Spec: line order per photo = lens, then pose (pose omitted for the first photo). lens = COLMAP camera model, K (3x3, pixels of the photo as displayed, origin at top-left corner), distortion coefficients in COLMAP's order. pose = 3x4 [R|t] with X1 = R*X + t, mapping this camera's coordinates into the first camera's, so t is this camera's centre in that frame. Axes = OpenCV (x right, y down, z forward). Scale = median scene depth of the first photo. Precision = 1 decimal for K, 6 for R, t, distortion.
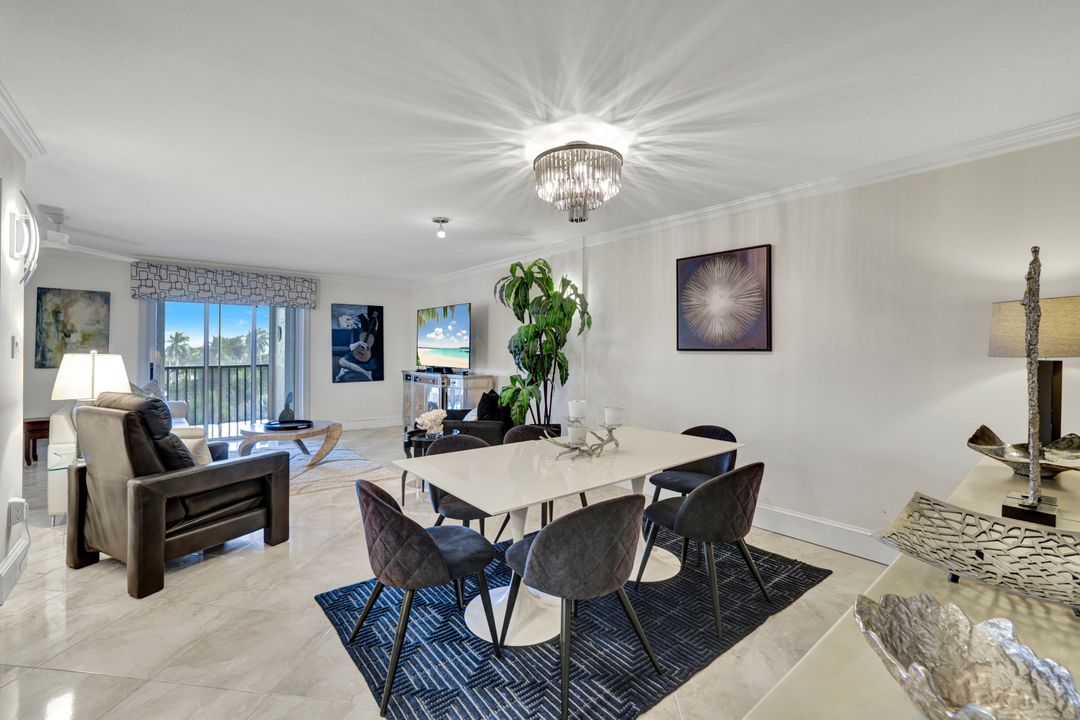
lens RADIAL K [[464.1, 0, 530.8], [0, 464.1, 351.8], [0, 0, 1]] dist [-0.011641, 0.003561]
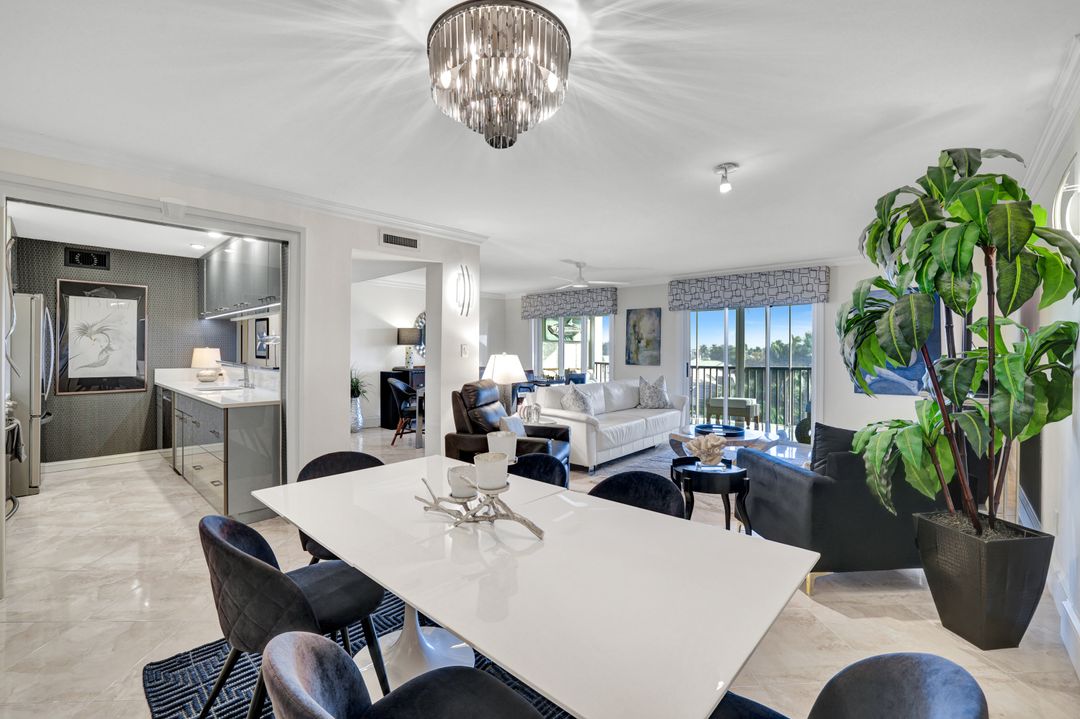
lens RADIAL K [[464.1, 0, 534.0], [0, 464.1, 352.4], [0, 0, 1]] dist [-0.011641, 0.003561]
pose [[0.153513, 0.002339, -0.988144, 0.338572], [0.004504, 0.999985, 0.003067, -0.008615], [0.988136, -0.004921, 0.153500, 0.451609]]
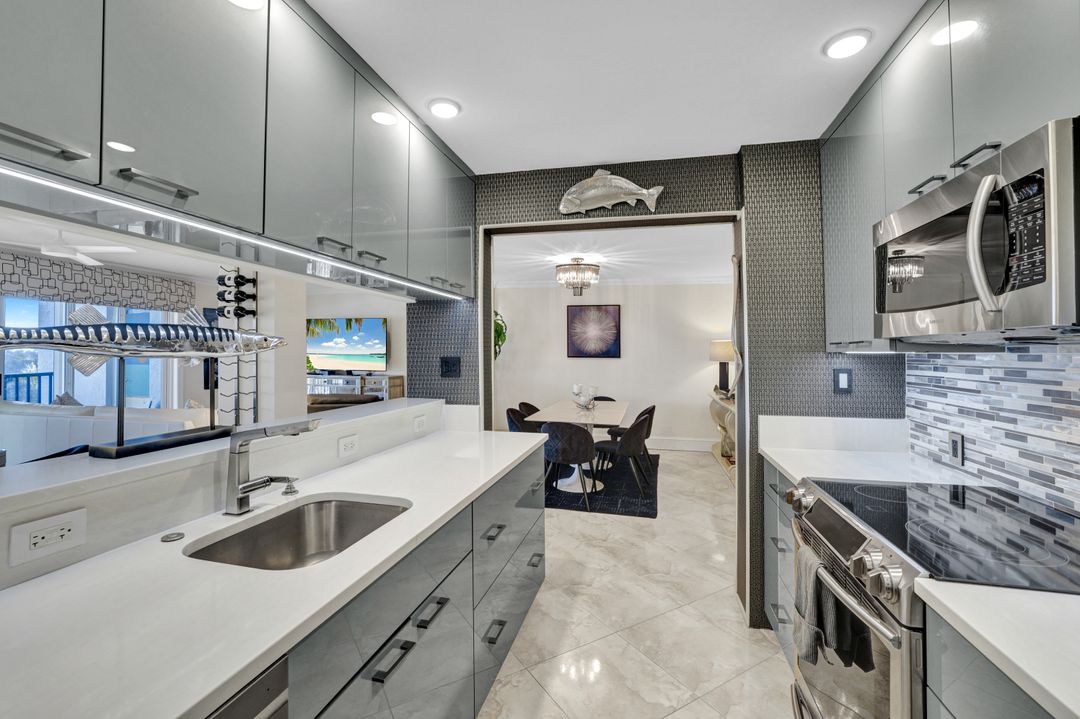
lens RADIAL K [[464.1, 0, 519.7], [0, 464.1, 346.9], [0, 0, 1]] dist [-0.011641, 0.003561]
pose [[0.809172, 0.005088, 0.587550, -0.621353], [-0.001585, 0.999978, -0.006477, -0.022437], [-0.587570, 0.004310, 0.809162, -0.227390]]
